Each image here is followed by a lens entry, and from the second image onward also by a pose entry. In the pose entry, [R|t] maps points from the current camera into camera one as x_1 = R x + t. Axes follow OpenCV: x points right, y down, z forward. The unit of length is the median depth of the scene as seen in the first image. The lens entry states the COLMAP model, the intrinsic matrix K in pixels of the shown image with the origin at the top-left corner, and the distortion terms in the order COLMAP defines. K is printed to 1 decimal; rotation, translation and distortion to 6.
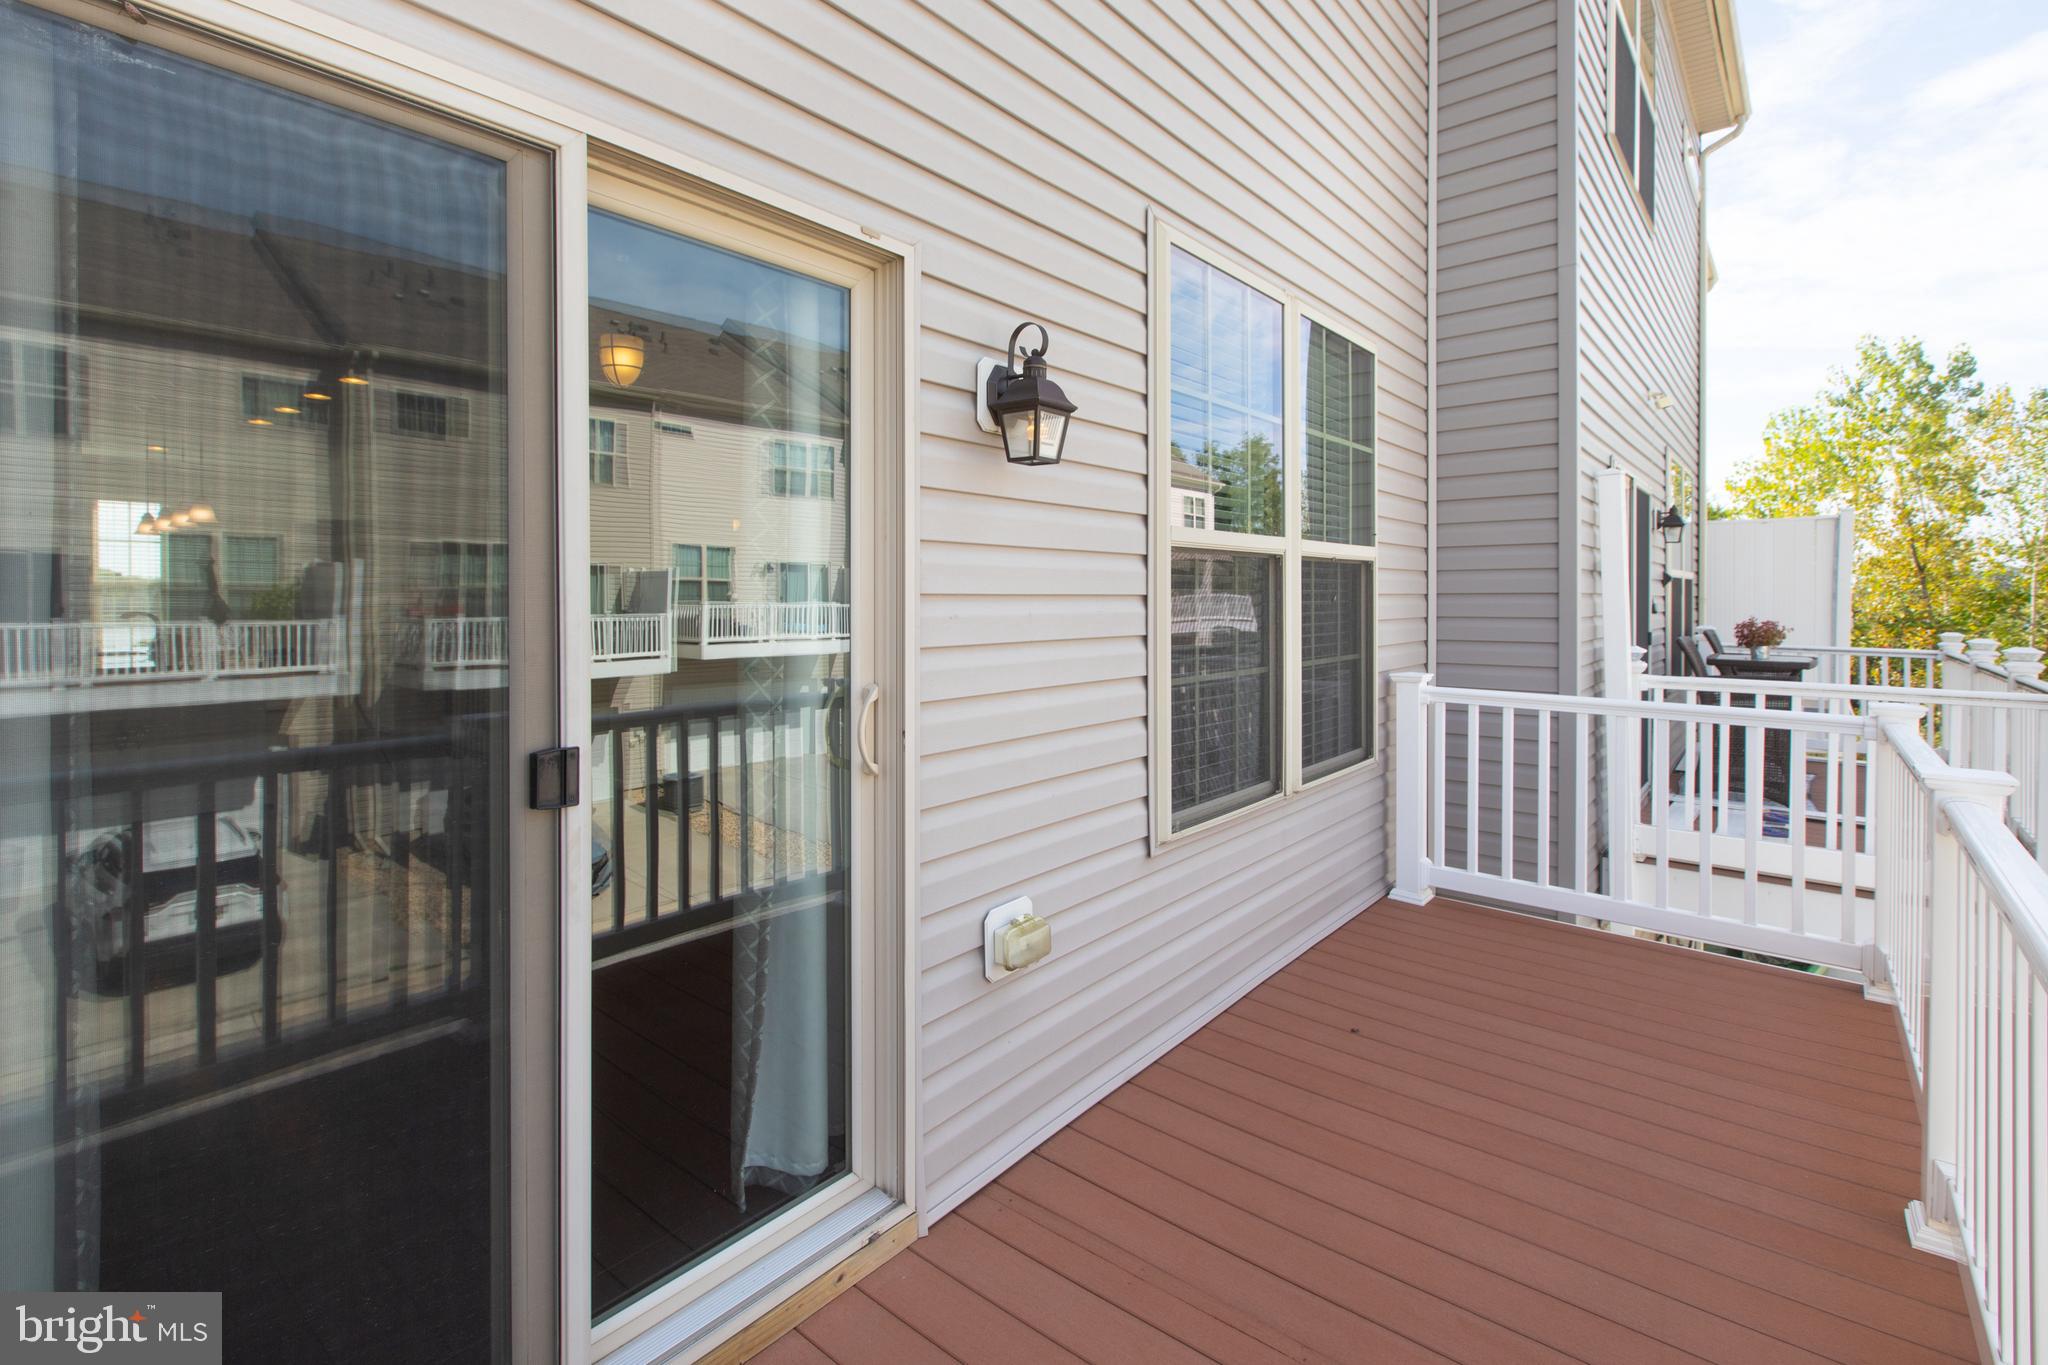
lens RADIAL K [[945.3, 0, 1023.2], [0, 945.3, 600.0], [0, 0, 1]] dist [0.000513, 0.000224]
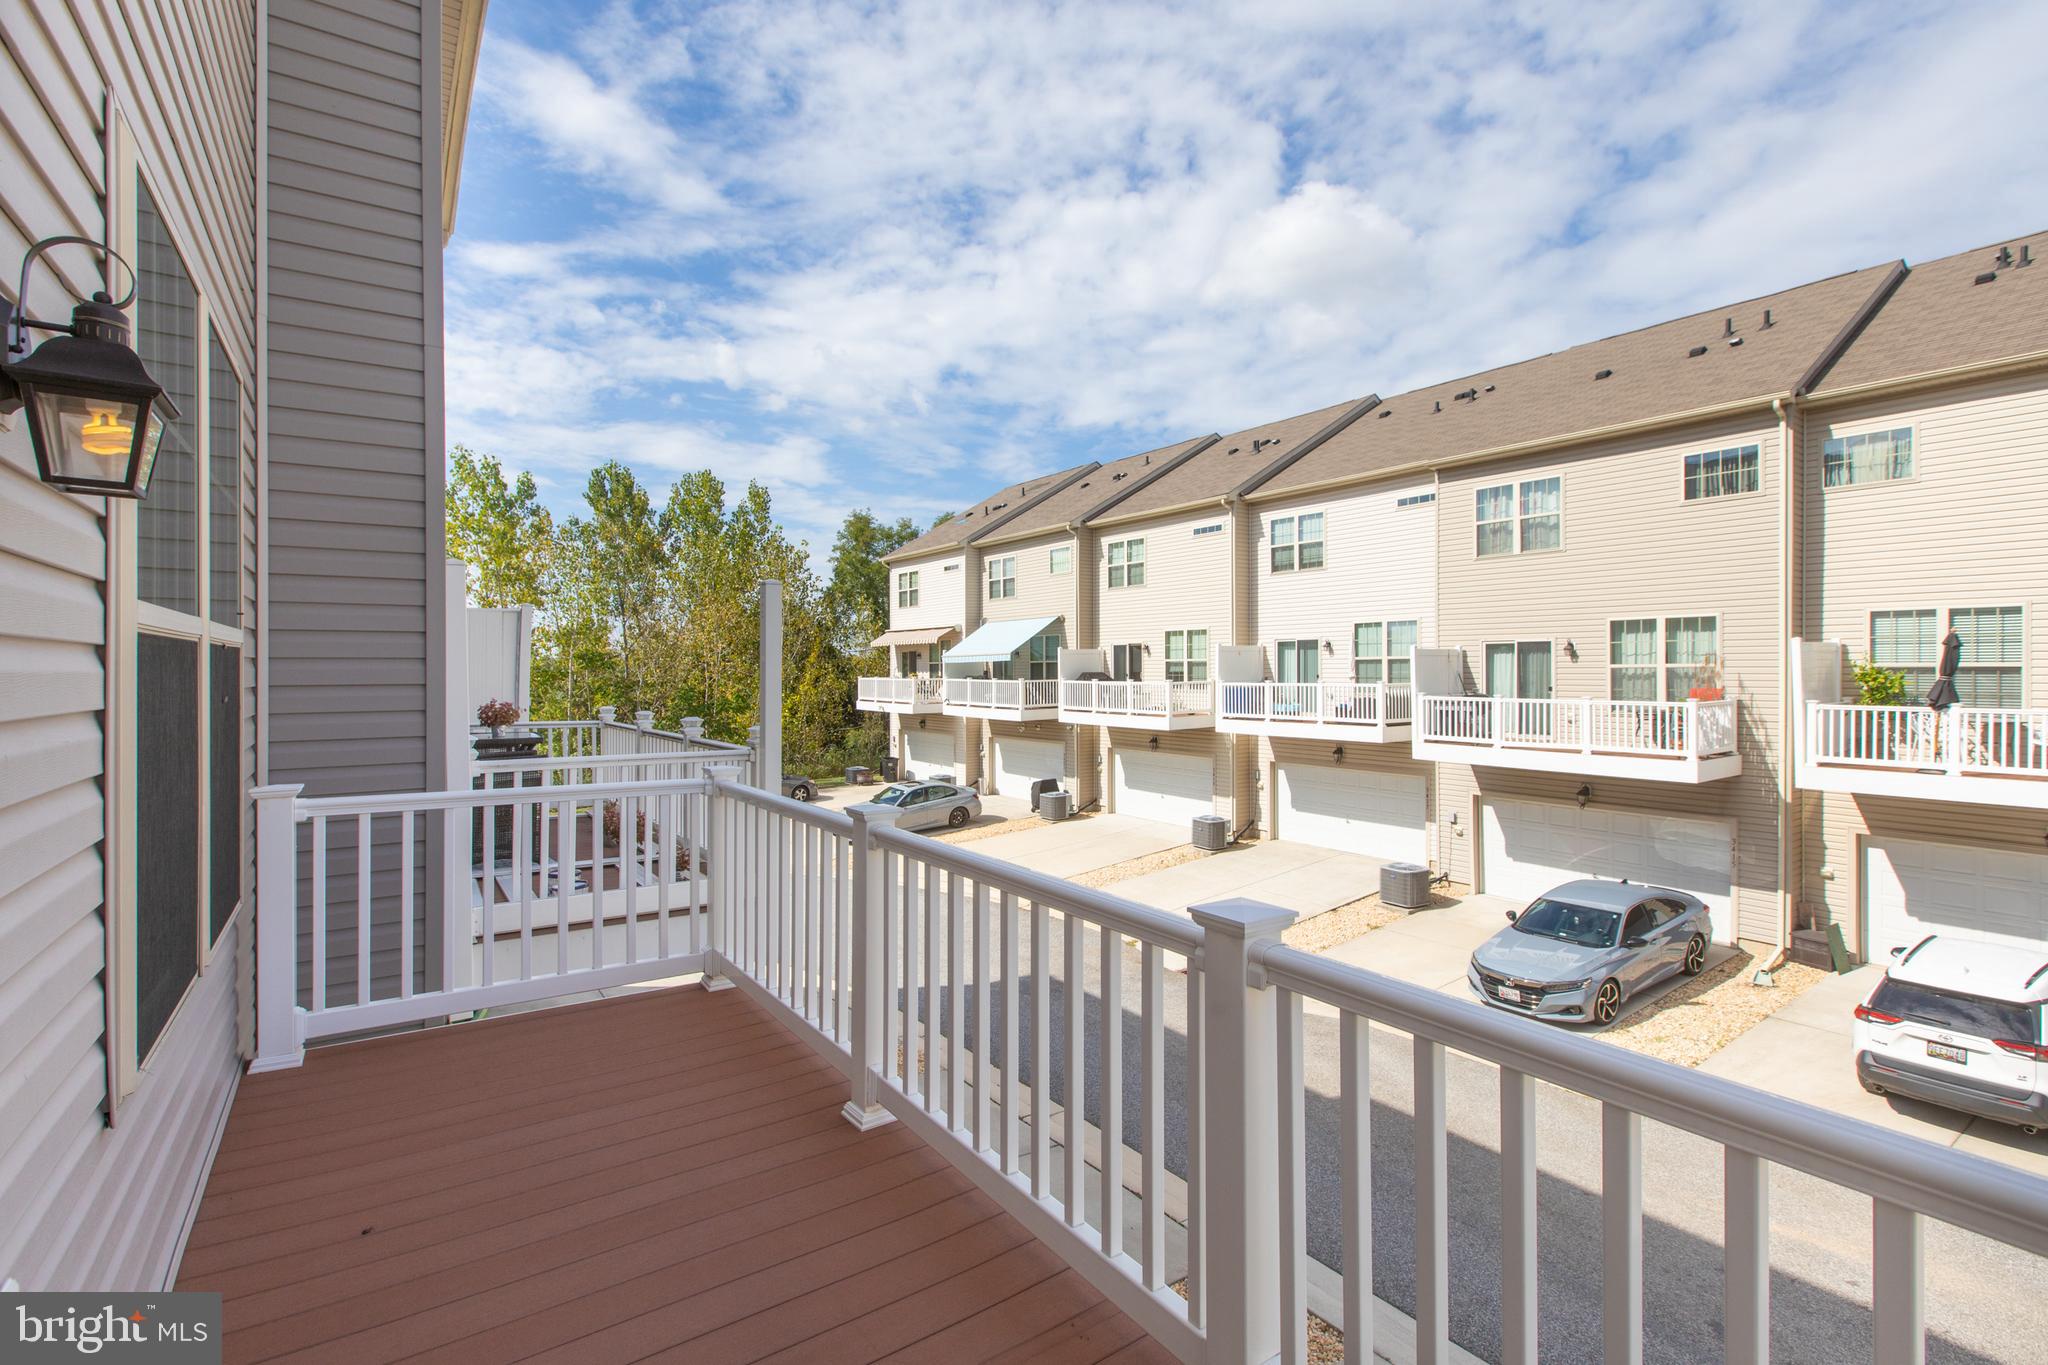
lens RADIAL K [[948.6, 0, 1022.7], [0, 948.6, 662.5], [0, 0, 1]] dist [-0.000505, -0.000199]
pose [[0.277198, 0.004810, 0.960801, -0.166740], [0.009473, 0.999925, -0.007739, -0.014352], [-0.960766, 0.011247, 0.277132, 0.134781]]
